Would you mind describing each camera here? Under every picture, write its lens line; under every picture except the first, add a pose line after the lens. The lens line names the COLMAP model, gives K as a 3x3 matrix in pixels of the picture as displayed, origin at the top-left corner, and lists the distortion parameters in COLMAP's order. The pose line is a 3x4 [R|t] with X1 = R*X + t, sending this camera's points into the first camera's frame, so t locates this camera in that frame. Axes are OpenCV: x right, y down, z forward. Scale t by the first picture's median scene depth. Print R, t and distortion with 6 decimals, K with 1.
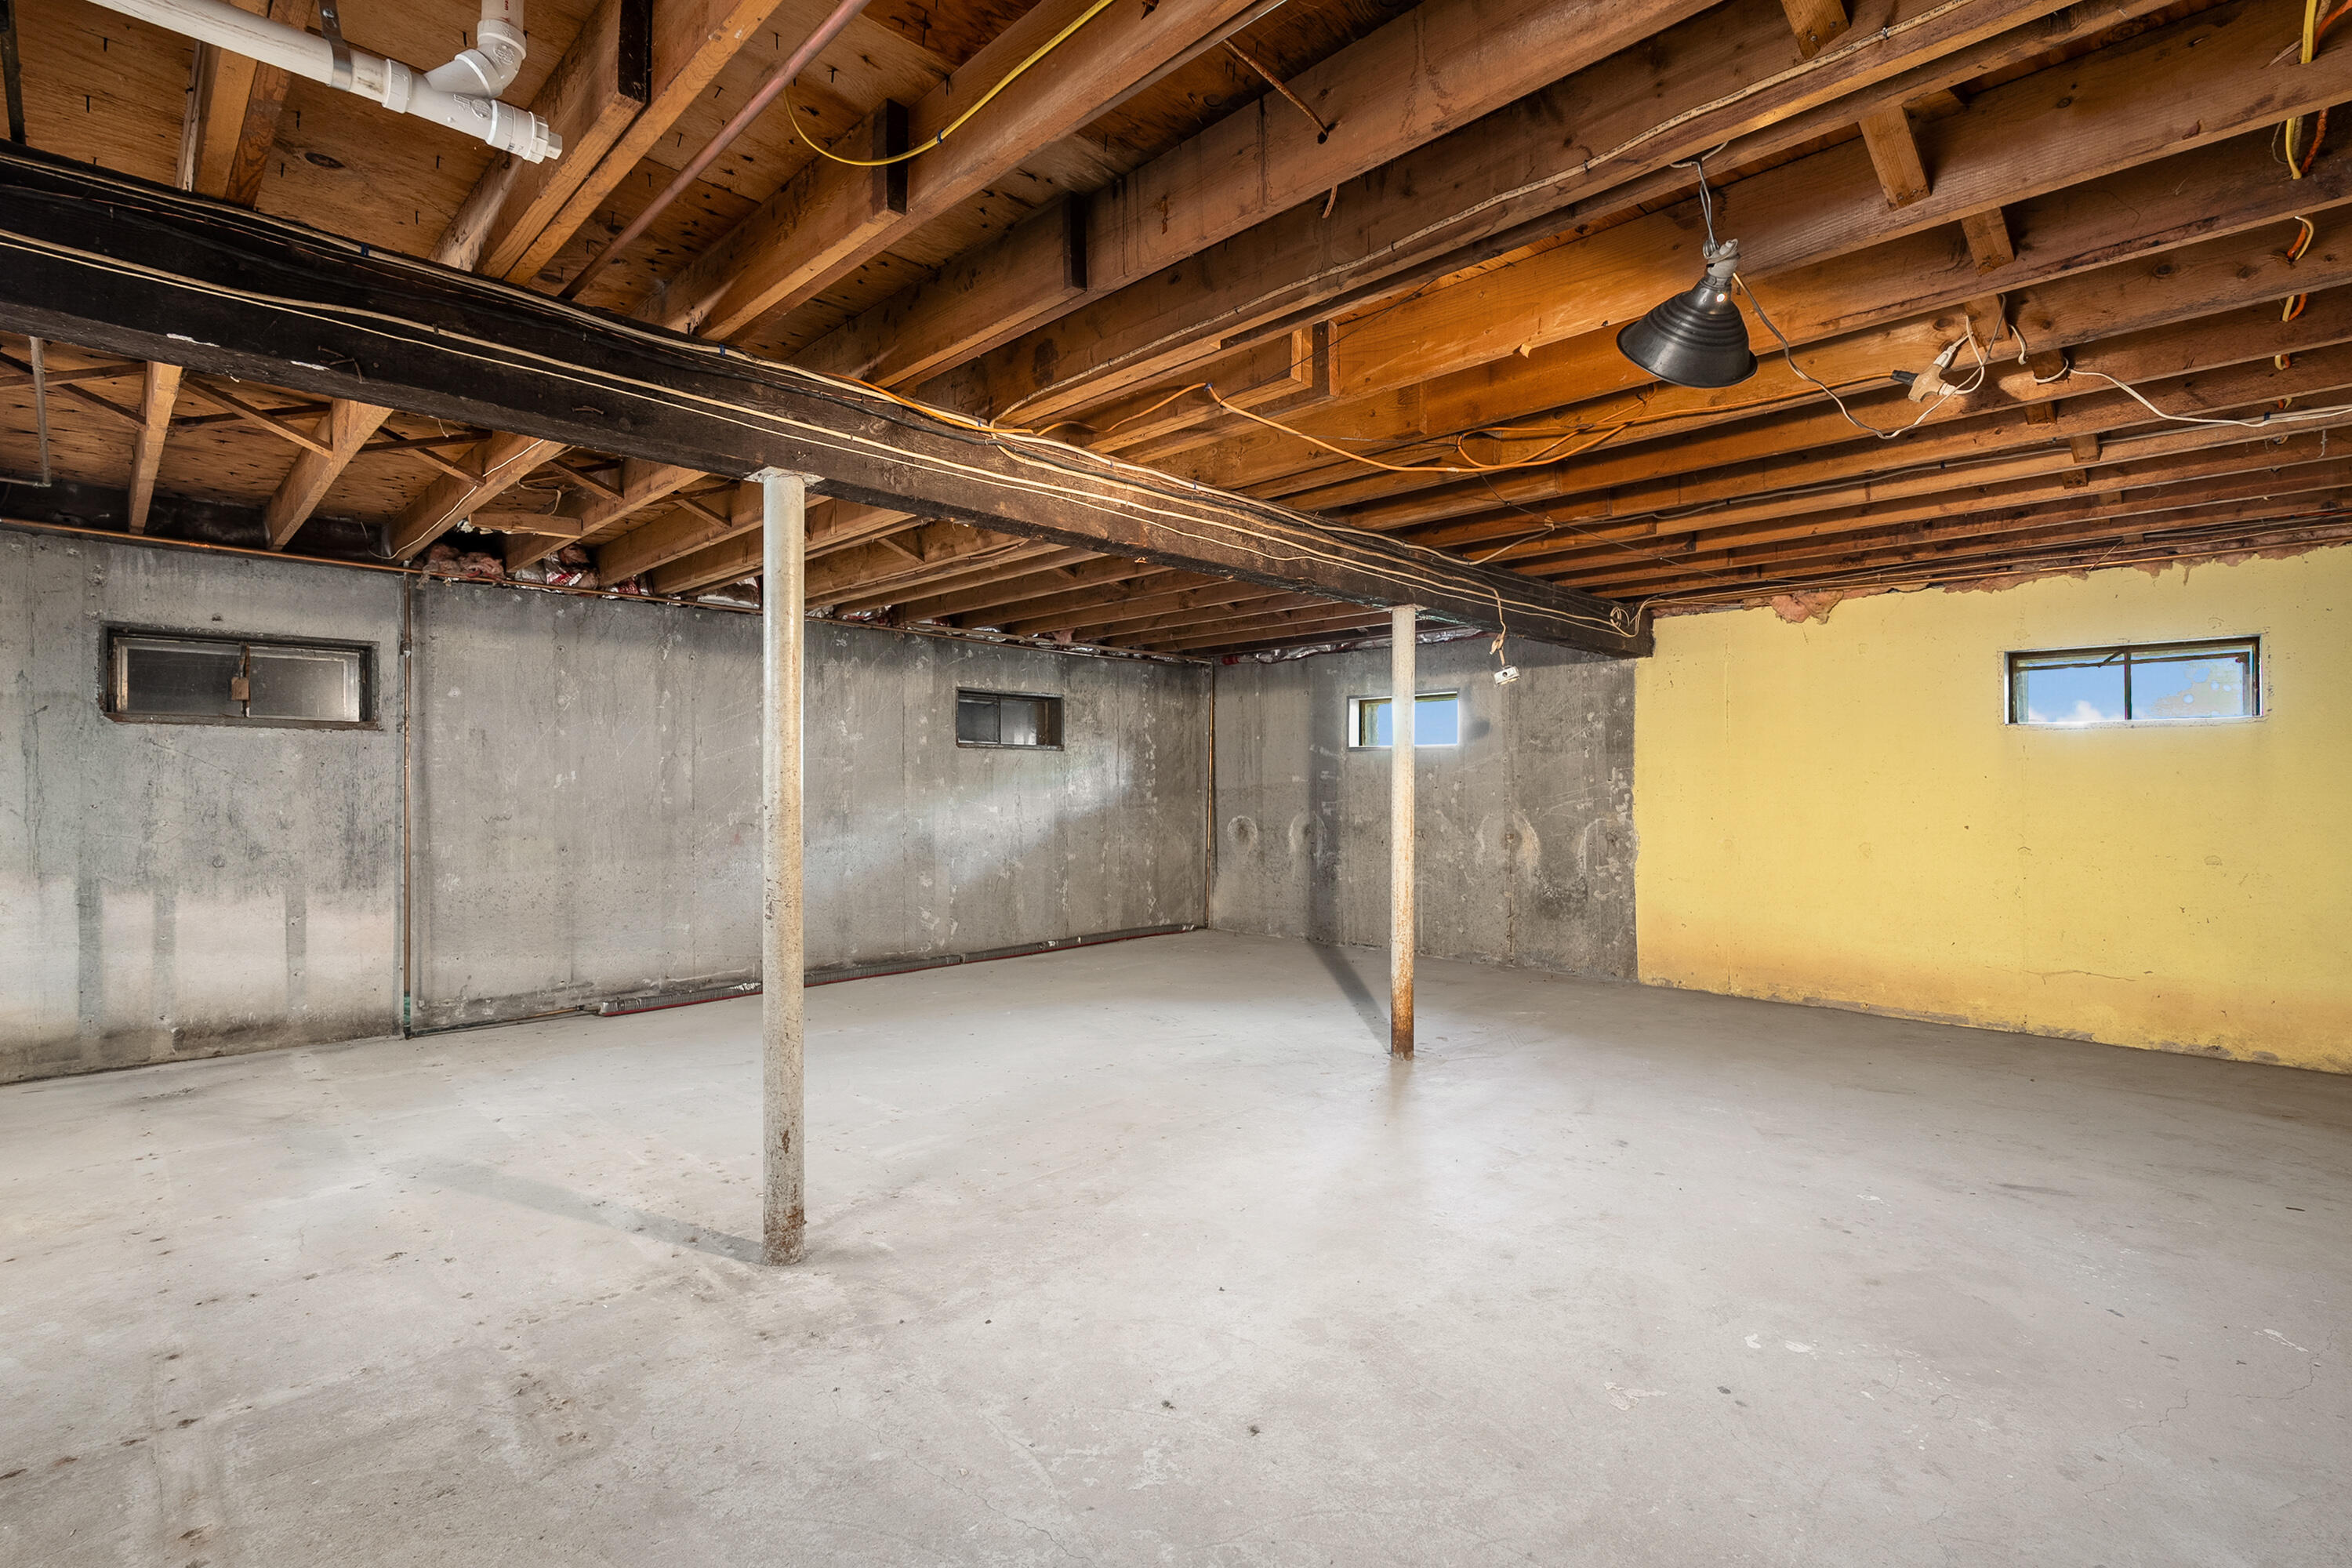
lens RADIAL K [[1095.6, 0, 1144.8], [0, 1095.6, 784.4], [0, 0, 1]] dist [-0.001095, -0.000035]
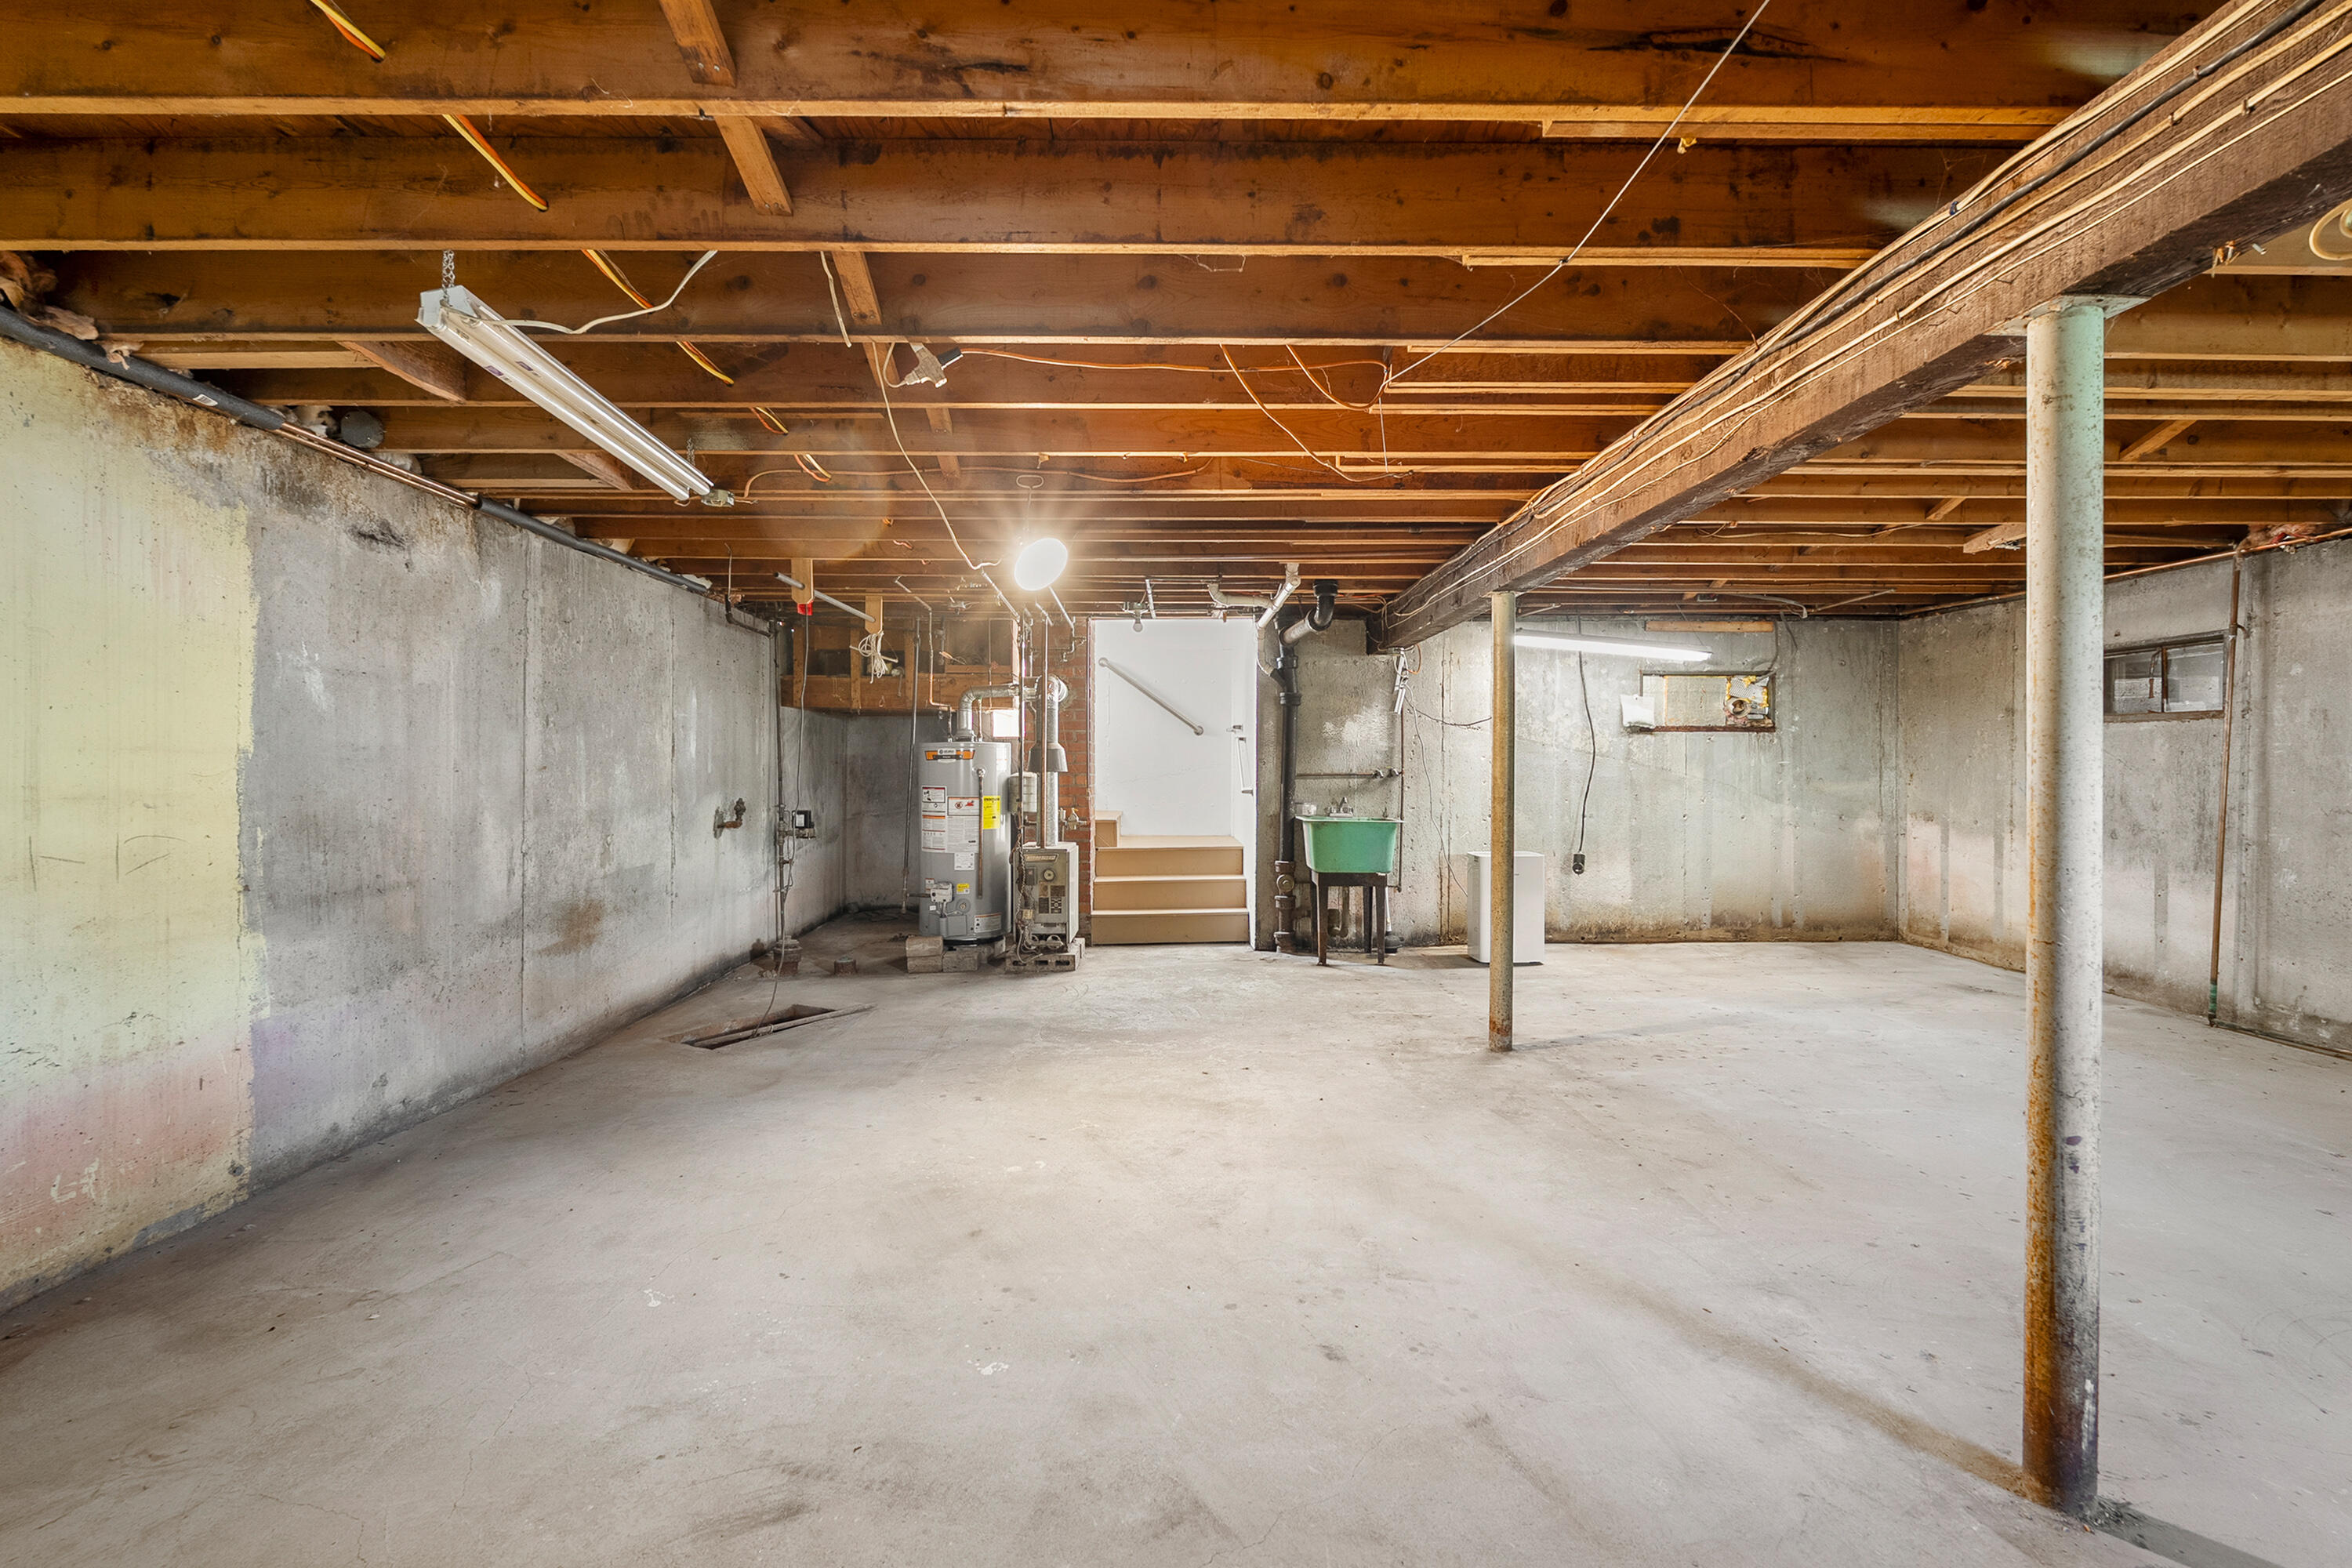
lens RADIAL K [[1081.4, 0, 1184.2], [0, 1081.4, 769.0], [0, 0, 1]] dist [-0.000490, 0.000394]
pose [[-0.684683, 0.001236, -0.728840, 0.736922], [0.002124, 0.999998, -0.000300, -0.004183], [0.728838, -0.001753, -0.684684, 1.064704]]
